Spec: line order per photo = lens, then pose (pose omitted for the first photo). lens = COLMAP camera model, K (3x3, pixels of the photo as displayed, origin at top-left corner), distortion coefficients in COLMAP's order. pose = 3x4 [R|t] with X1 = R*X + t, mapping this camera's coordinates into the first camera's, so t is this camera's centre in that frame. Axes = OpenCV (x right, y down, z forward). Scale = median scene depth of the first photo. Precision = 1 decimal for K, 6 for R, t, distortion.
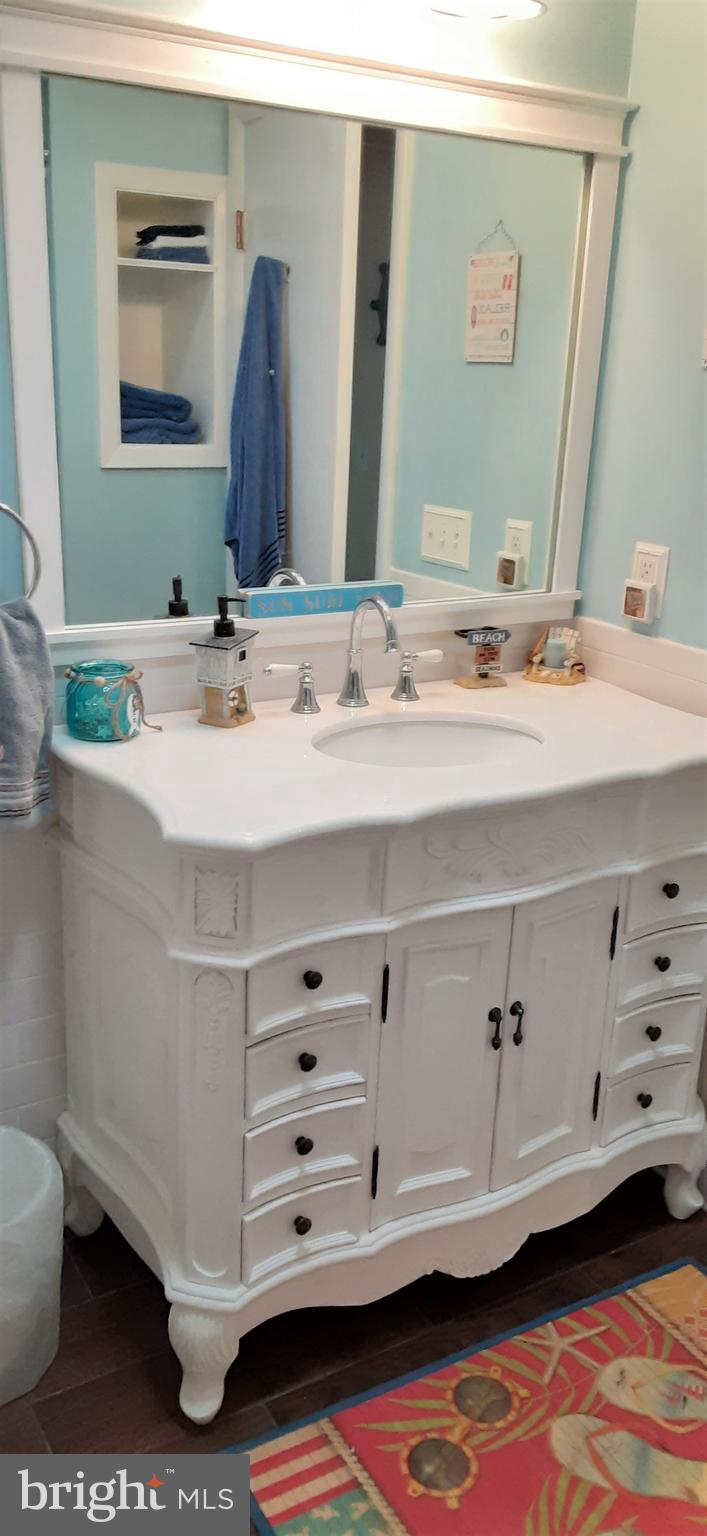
lens RADIAL K [[1225.4, 0, 335.1], [0, 1225.4, 770.5], [0, 0, 1]] dist [0.130533, -0.196661]
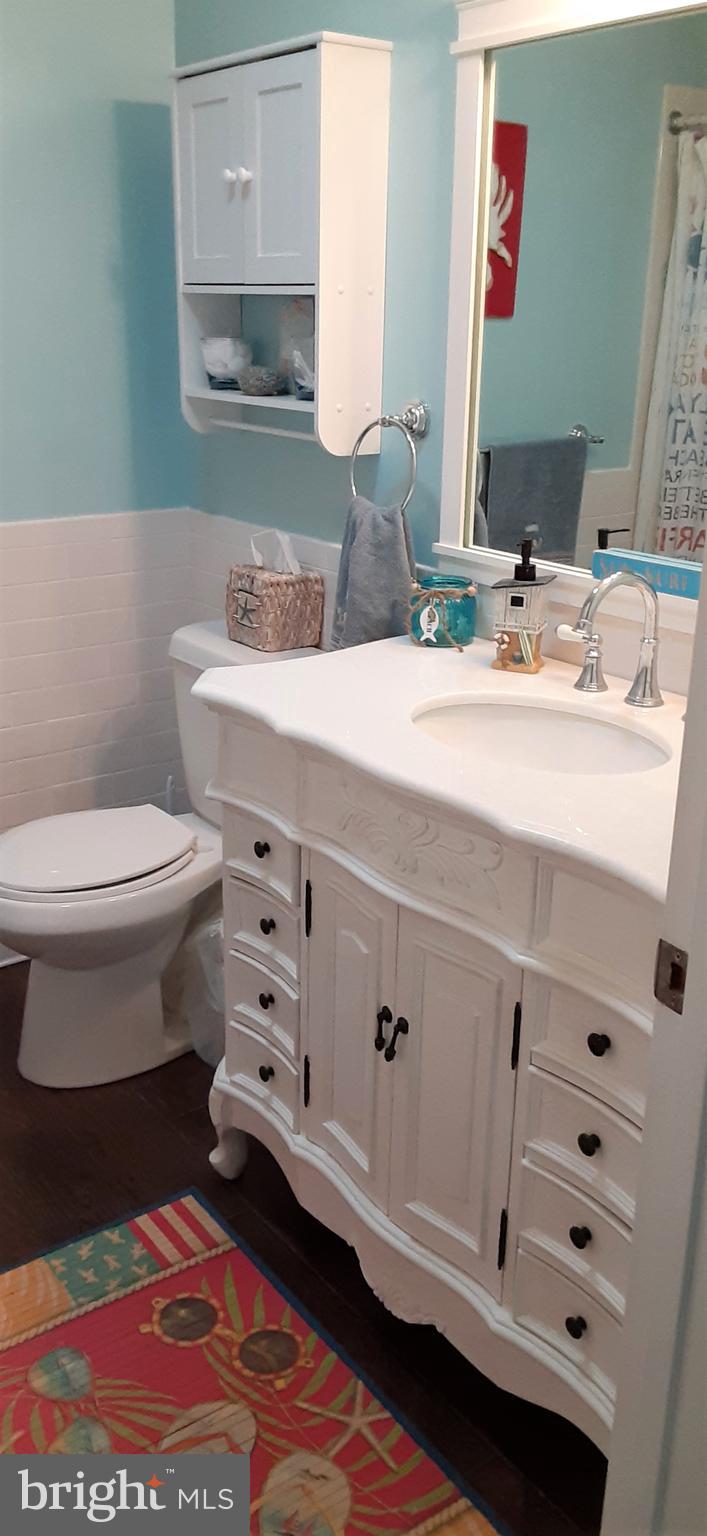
lens RADIAL K [[1305.5, 0, 346.8], [0, 1305.5, 768.9], [0, 0, 1]] dist [0.141866, -0.256289]
pose [[0.104906, 0.302212, -0.947451, 0.999062], [-0.322100, 0.911678, 0.255137, -0.205541], [0.940875, 0.278408, 0.192983, 0.747300]]
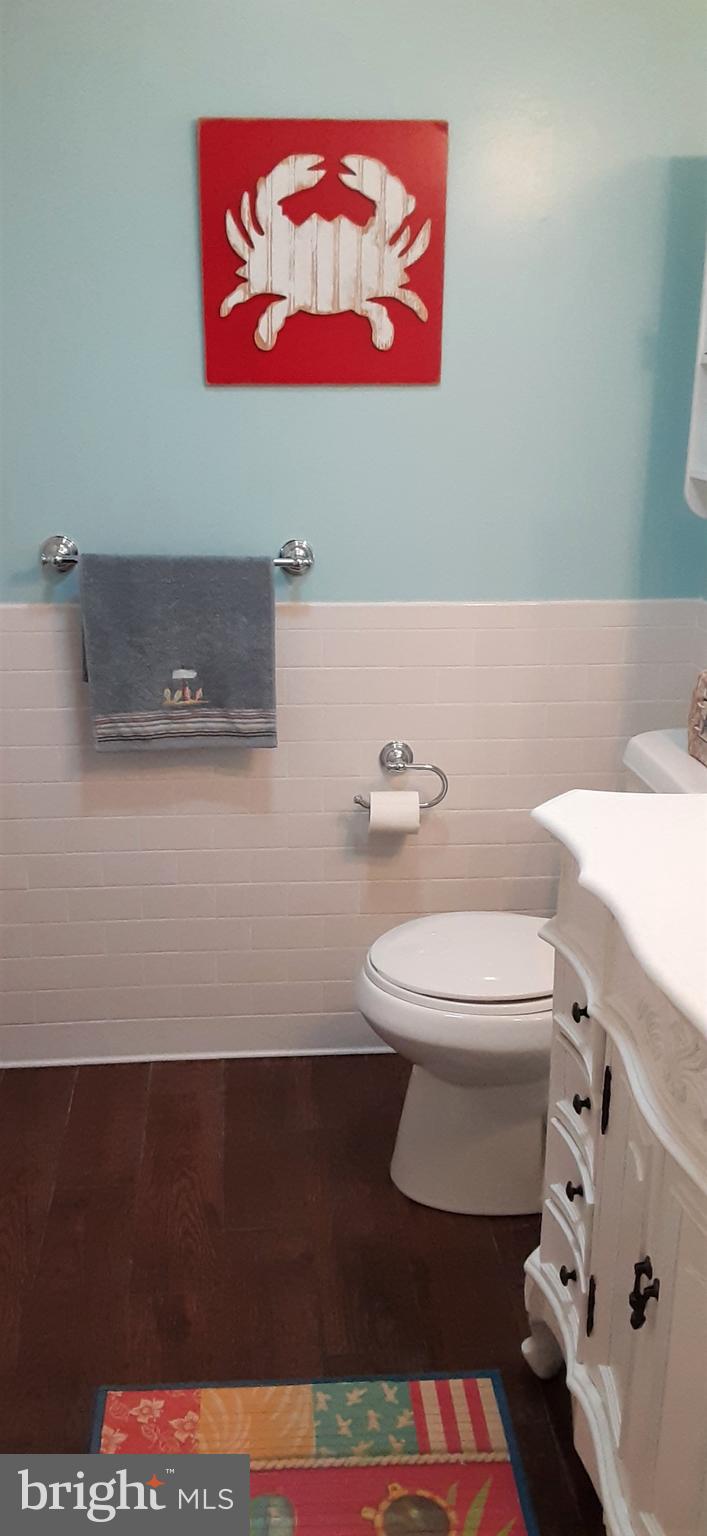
lens RADIAL K [[1305.5, 0, 346.8], [0, 1305.5, 768.9], [0, 0, 1]] dist [0.141866, -0.256289]
pose [[-0.426929, 0.229374, -0.874711, 0.815604], [-0.313846, 0.869585, 0.381212, -0.289723], [0.848076, 0.437275, -0.299263, 0.970015]]
